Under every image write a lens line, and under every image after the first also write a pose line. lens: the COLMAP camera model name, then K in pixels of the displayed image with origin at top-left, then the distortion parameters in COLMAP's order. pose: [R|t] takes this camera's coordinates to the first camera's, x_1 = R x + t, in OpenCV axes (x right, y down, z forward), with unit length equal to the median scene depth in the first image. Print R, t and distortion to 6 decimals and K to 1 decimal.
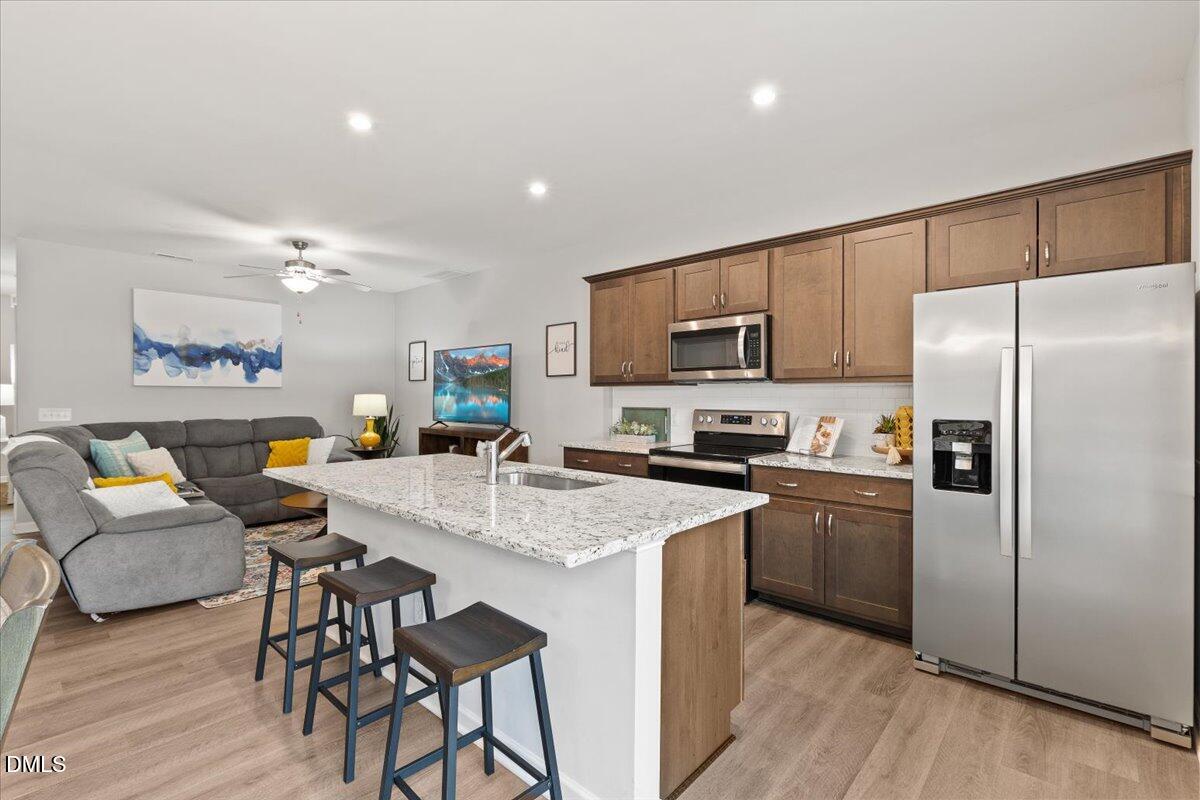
lens RADIAL K [[538.6, 0, 604.5], [0, 538.6, 394.1], [0, 0, 1]] dist [0.000740, -0.001765]
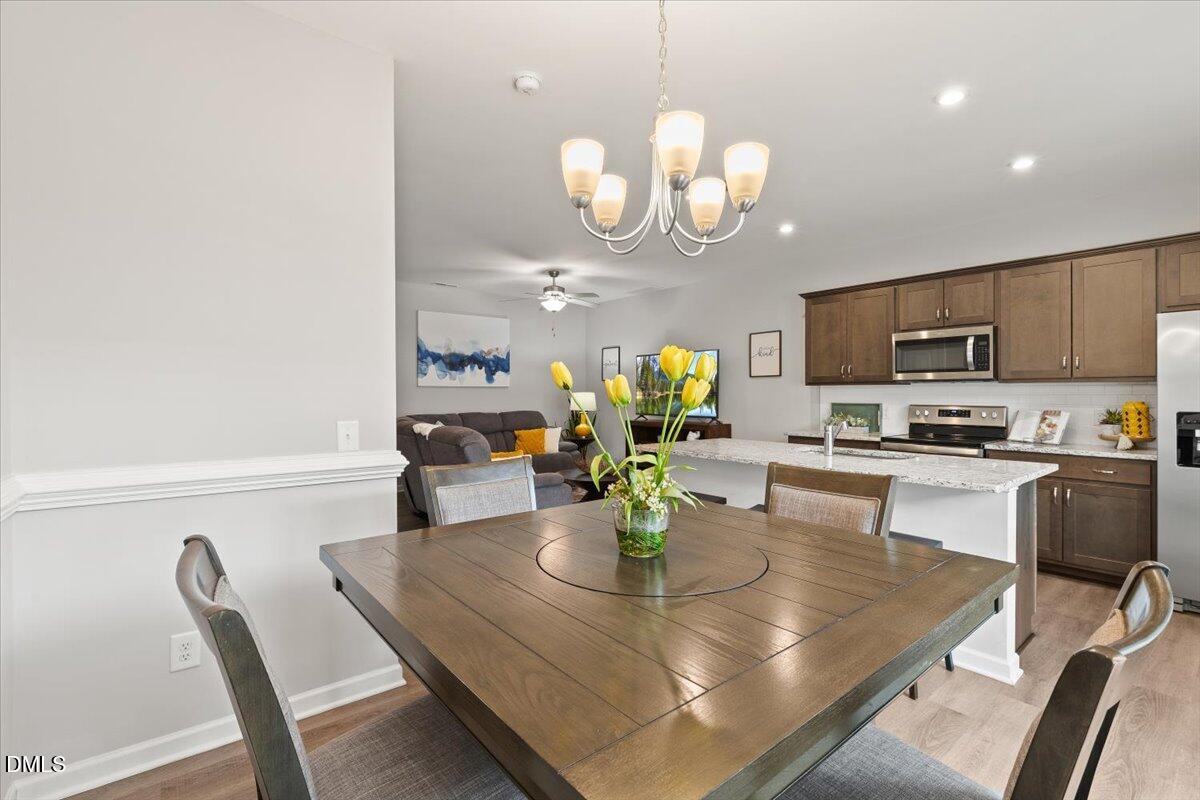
lens RADIAL K [[538.6, 0, 608.3], [0, 538.6, 390.0], [0, 0, 1]] dist [0.000740, -0.001765]
pose [[0.988565, -0.003220, -0.150758, -0.327989], [0.002924, 0.999993, -0.002187, -0.003701], [0.150764, 0.001721, 0.988568, -0.287122]]
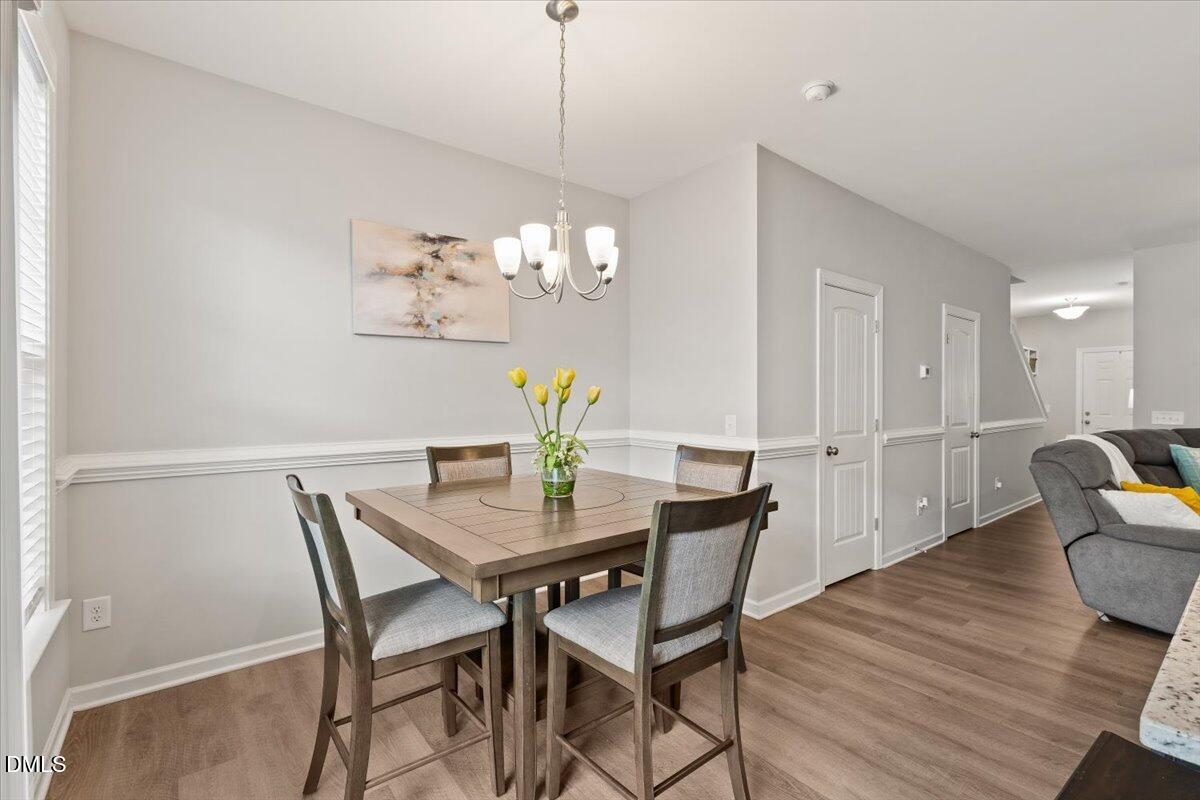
lens RADIAL K [[538.6, 0, 611.3], [0, 538.6, 402.3], [0, 0, 1]] dist [0.000740, -0.001765]
pose [[-0.153606, 0.008258, -0.988098, 0.179665], [0.000924, 0.999966, 0.008213, 0.001583], [0.988132, 0.000349, -0.153608, 0.210505]]
